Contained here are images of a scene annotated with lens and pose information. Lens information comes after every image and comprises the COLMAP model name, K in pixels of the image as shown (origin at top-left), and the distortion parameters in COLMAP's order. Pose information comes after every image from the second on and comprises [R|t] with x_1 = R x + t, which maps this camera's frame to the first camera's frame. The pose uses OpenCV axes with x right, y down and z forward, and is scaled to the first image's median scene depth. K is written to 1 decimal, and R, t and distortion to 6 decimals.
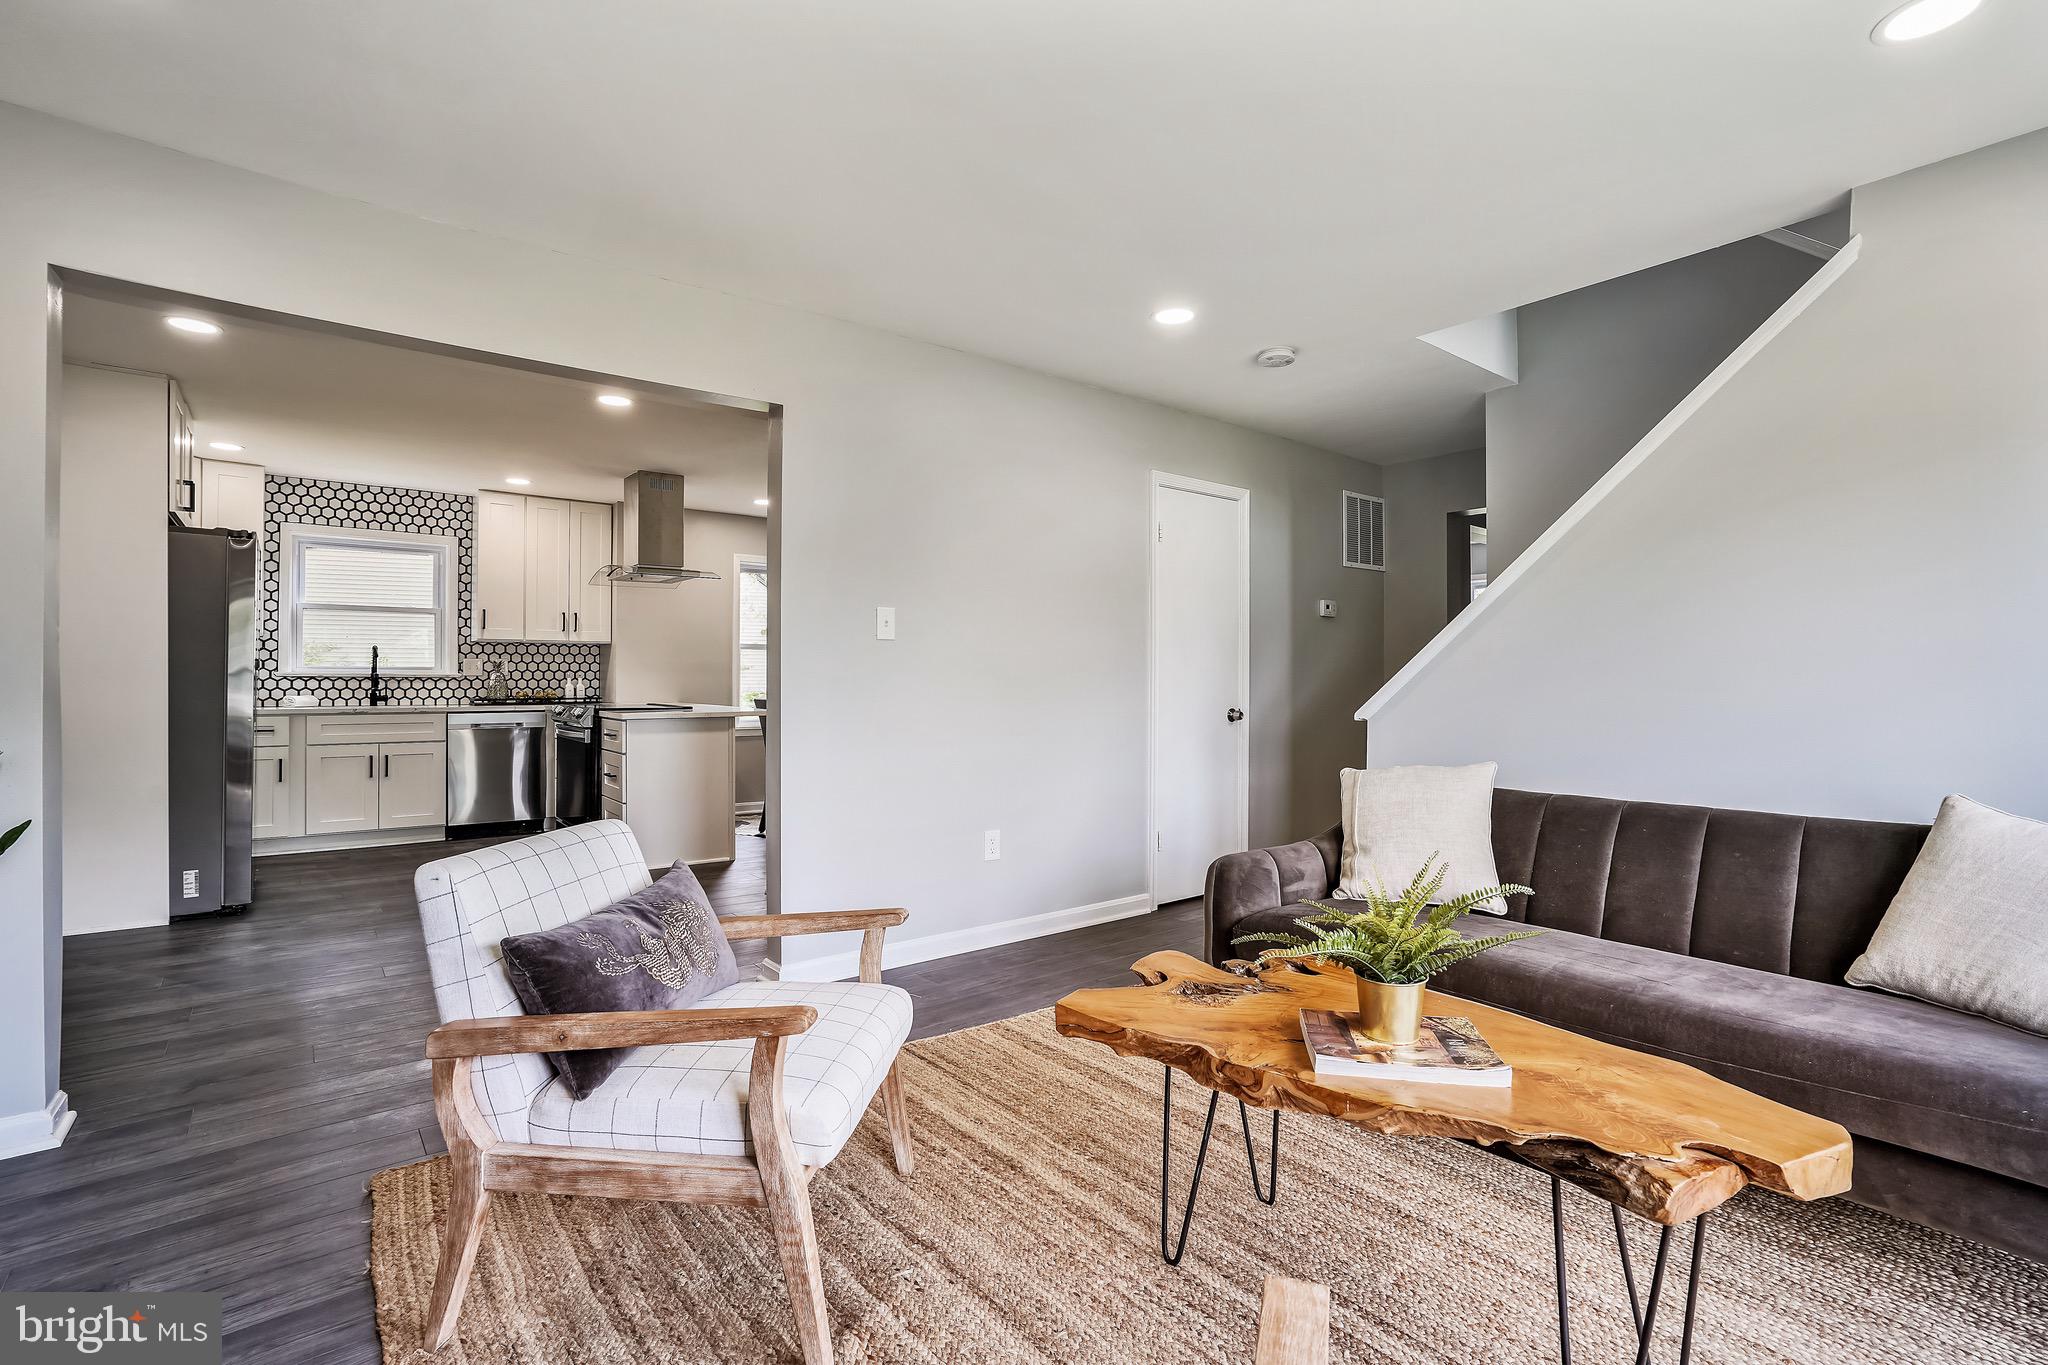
lens RADIAL K [[944.6, 0, 1029.8], [0, 944.6, 672.4], [0, 0, 1]] dist [-0.019892, 0.000059]
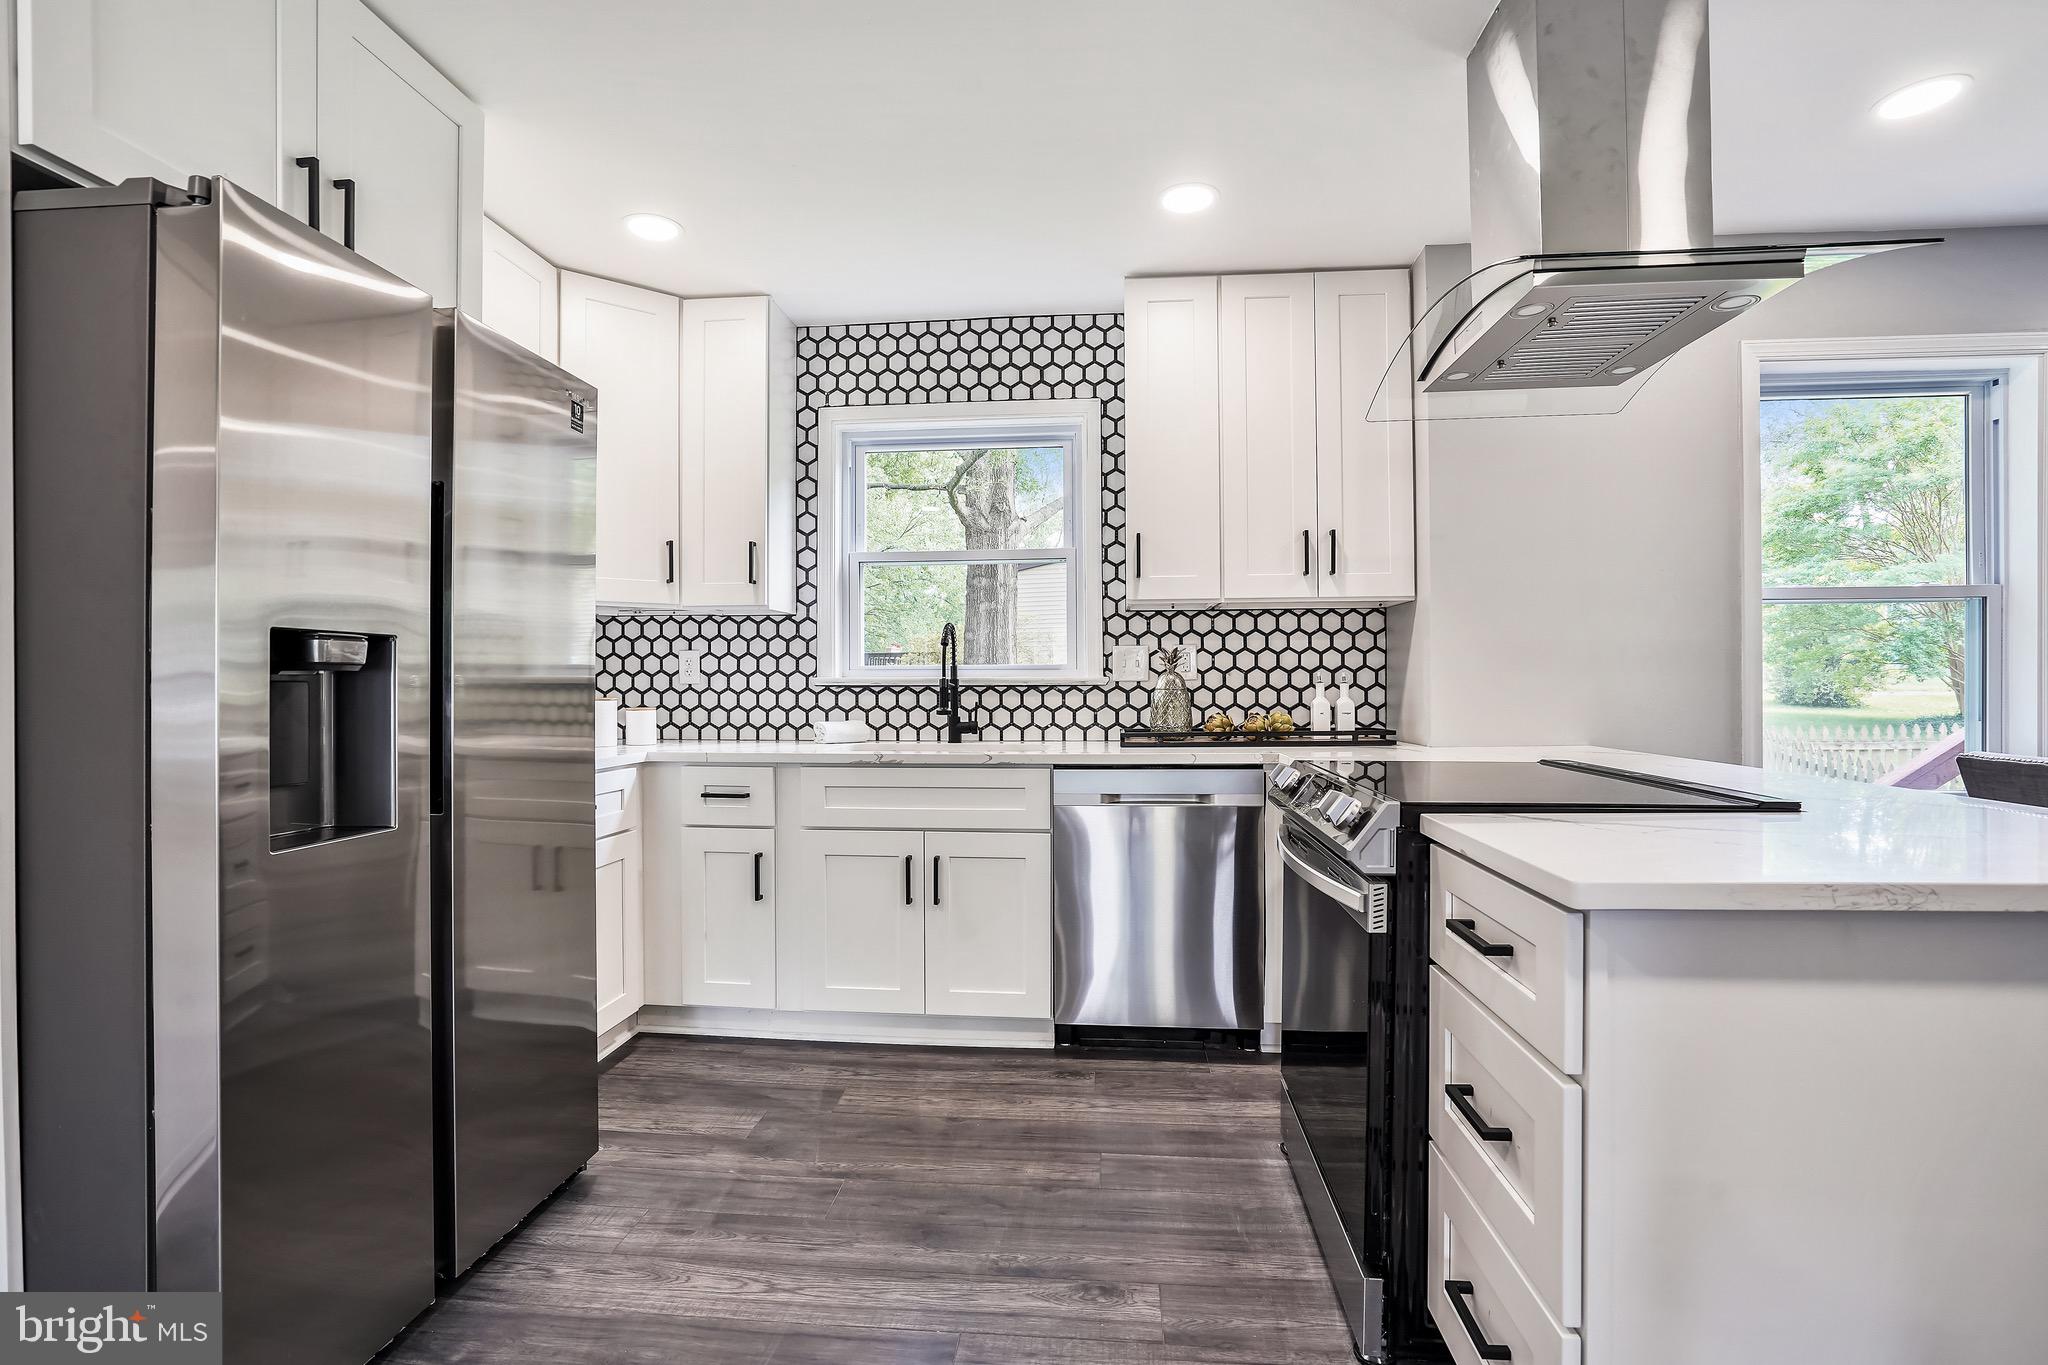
lens RADIAL K [[944.6, 0, 1026.8], [0, 944.6, 679.1], [0, 0, 1]] dist [-0.019892, 0.000059]
pose [[0.716780, -0.016283, -0.697110, -0.294739], [0.013021, 0.999866, -0.009967, 0.006562], [0.697178, -0.001932, 0.716895, 0.616819]]
